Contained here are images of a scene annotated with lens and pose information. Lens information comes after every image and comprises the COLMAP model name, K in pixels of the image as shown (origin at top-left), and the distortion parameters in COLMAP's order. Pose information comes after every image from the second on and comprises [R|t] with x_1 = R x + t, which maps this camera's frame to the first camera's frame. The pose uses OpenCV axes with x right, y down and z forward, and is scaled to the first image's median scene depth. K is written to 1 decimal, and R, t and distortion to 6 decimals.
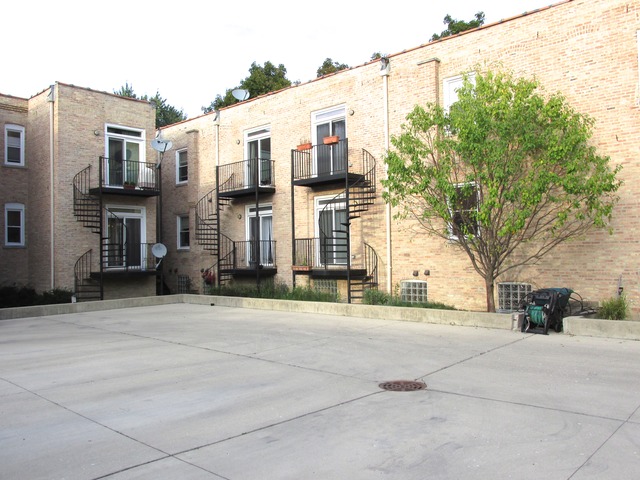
lens RADIAL K [[530.4, 0, 321.4], [0, 530.4, 239.3], [0, 0, 1]] dist [-0.006761, -0.029061]
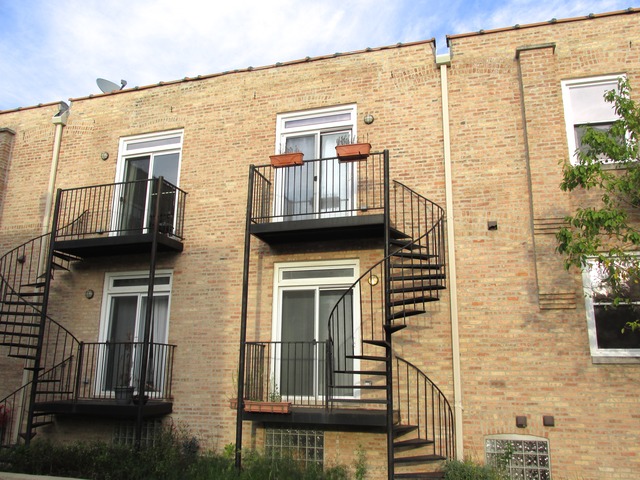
lens RADIAL K [[530.4, 0, 318.3], [0, 530.4, 241.5], [0, 0, 1]] dist [-0.006761, -0.029061]
pose [[0.908731, 0.128520, 0.397102, -0.179027], [-0.040490, 0.974070, -0.222596, 0.013649], [-0.415413, 0.186202, 0.890371, 0.490638]]
